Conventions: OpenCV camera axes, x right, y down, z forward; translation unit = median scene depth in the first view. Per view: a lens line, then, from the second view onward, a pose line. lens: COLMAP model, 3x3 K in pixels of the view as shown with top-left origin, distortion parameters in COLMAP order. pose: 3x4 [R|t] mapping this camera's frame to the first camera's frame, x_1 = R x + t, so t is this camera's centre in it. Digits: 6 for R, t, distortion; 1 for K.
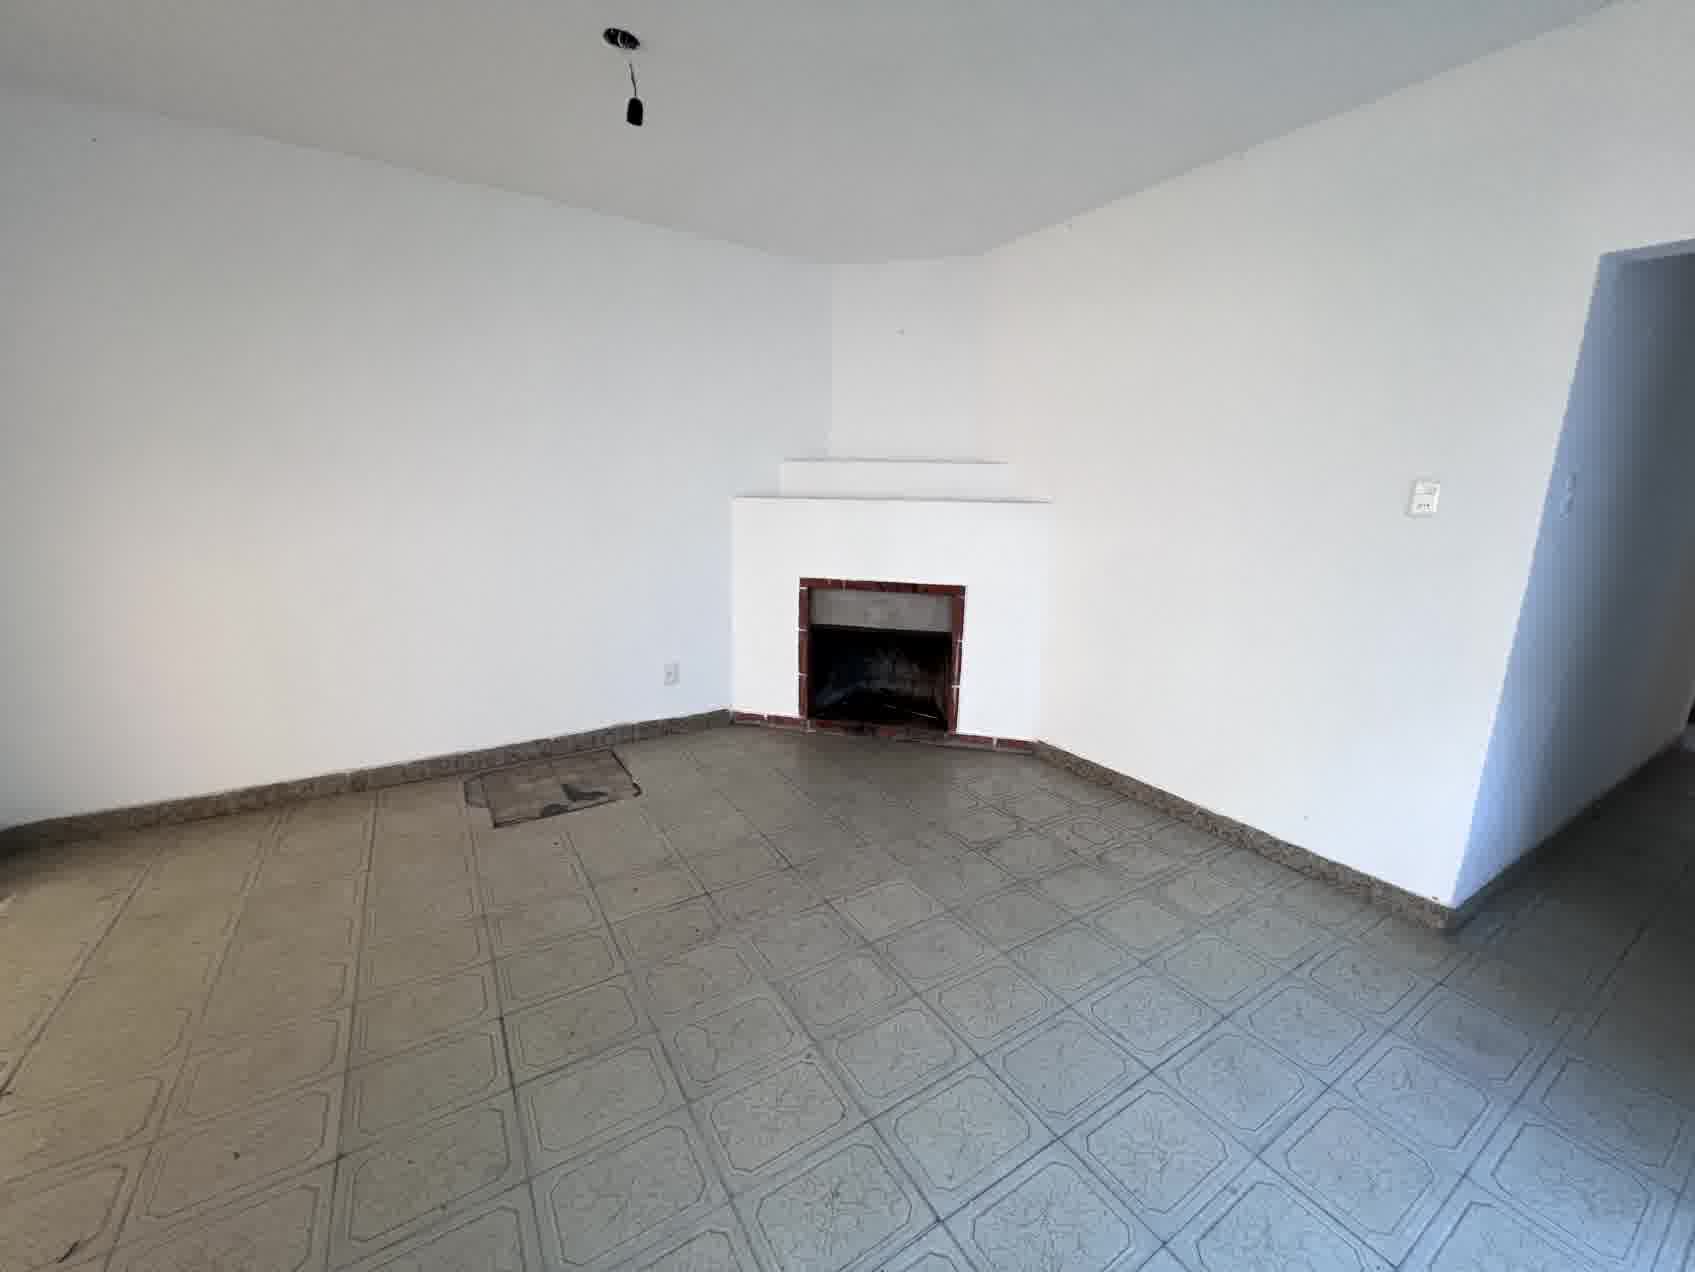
lens RADIAL K [[677.8, 0, 841.5], [0, 677.8, 628.9], [0, 0, 1]] dist [-0.000598, -0.000200]
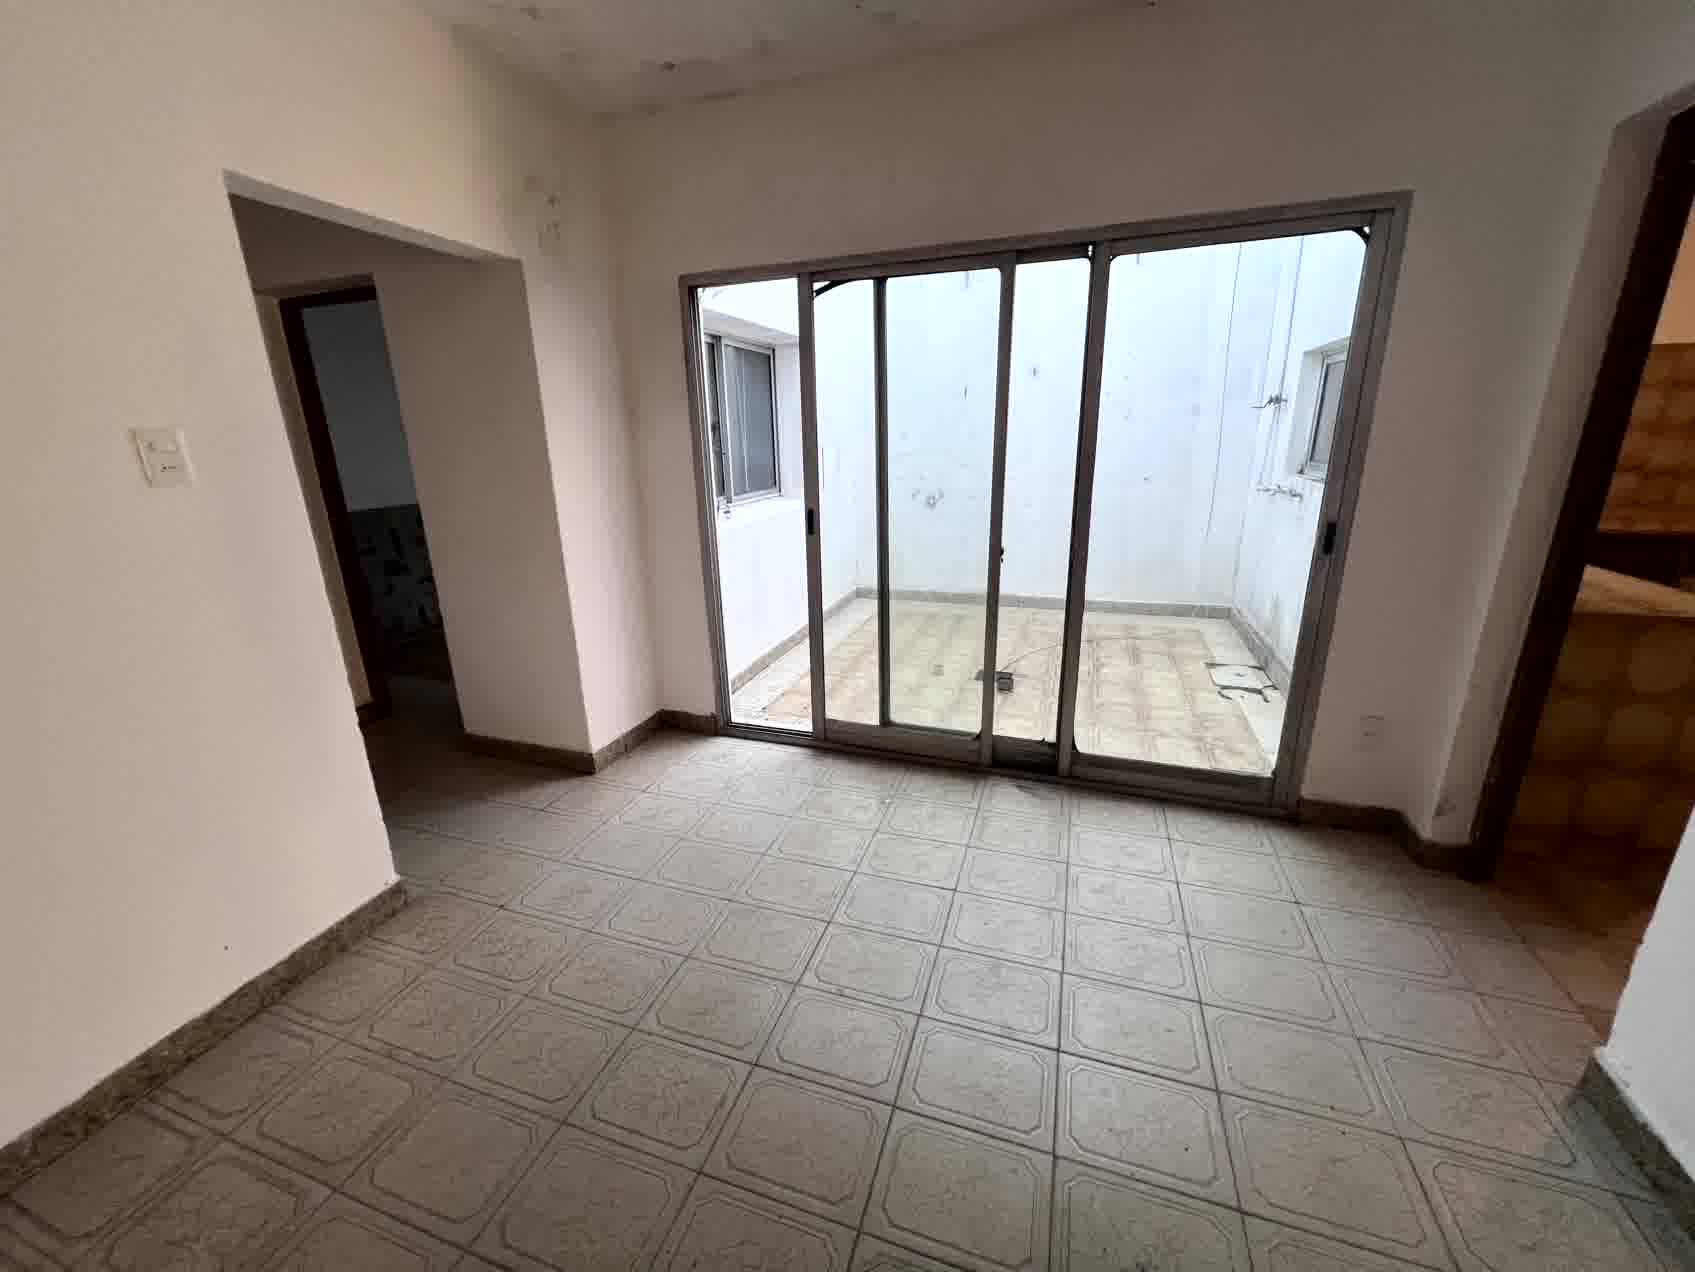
lens RADIAL K [[677.8, 0, 841.5], [0, 677.8, 628.9], [0, 0, 1]] dist [-0.000598, -0.000200]
pose [[-0.632608, -0.228624, 0.739958, -0.108245], [0.168911, 0.891706, 0.419916, -0.160190], [-0.755828, 0.390630, -0.525483, 0.675036]]
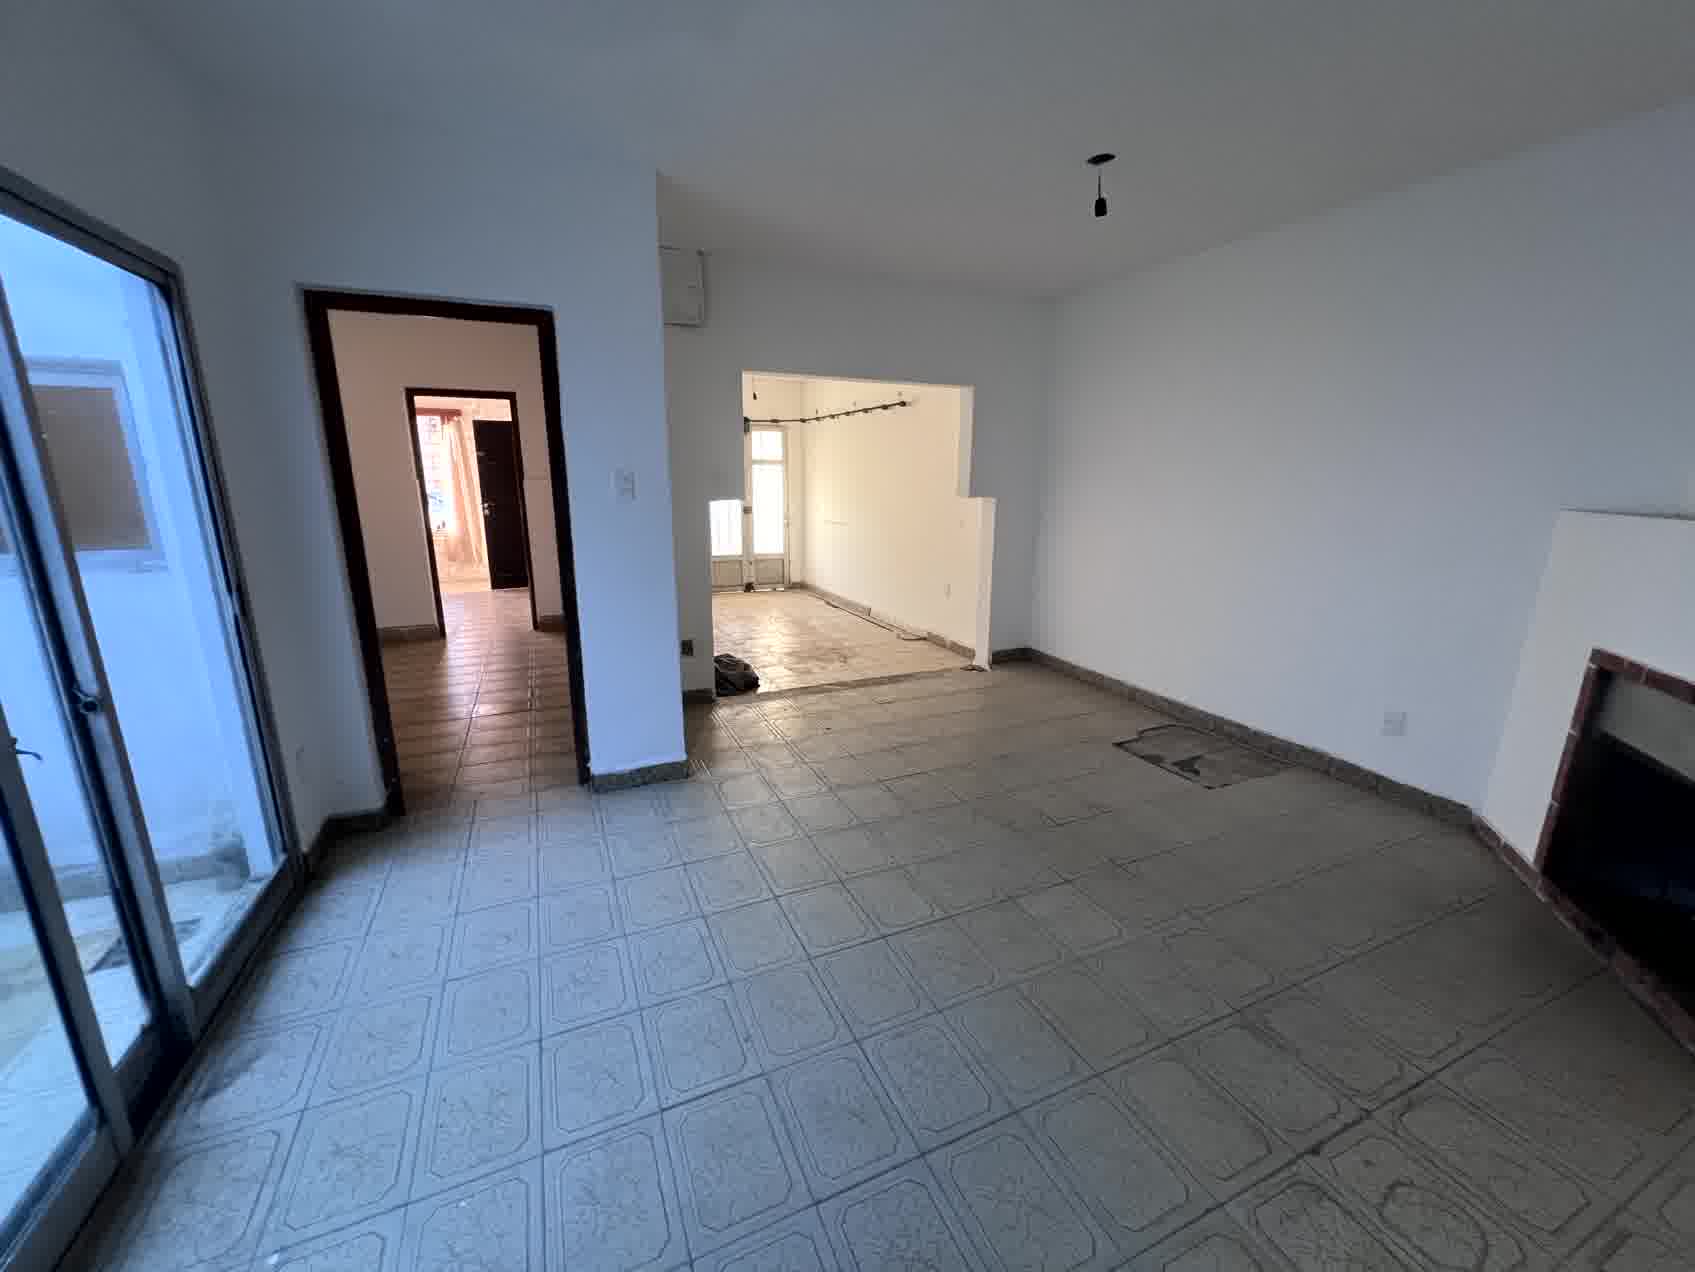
lens RADIAL K [[683.0, 0, 853.1], [0, 683.0, 634.3], [0, 0, 1]] dist [-0.003002, -0.000096]
pose [[-0.126369, 0.212825, -0.968884, 0.784628], [-0.211802, 0.948402, 0.235951, -0.117913], [0.969108, 0.235028, -0.074772, 0.532811]]
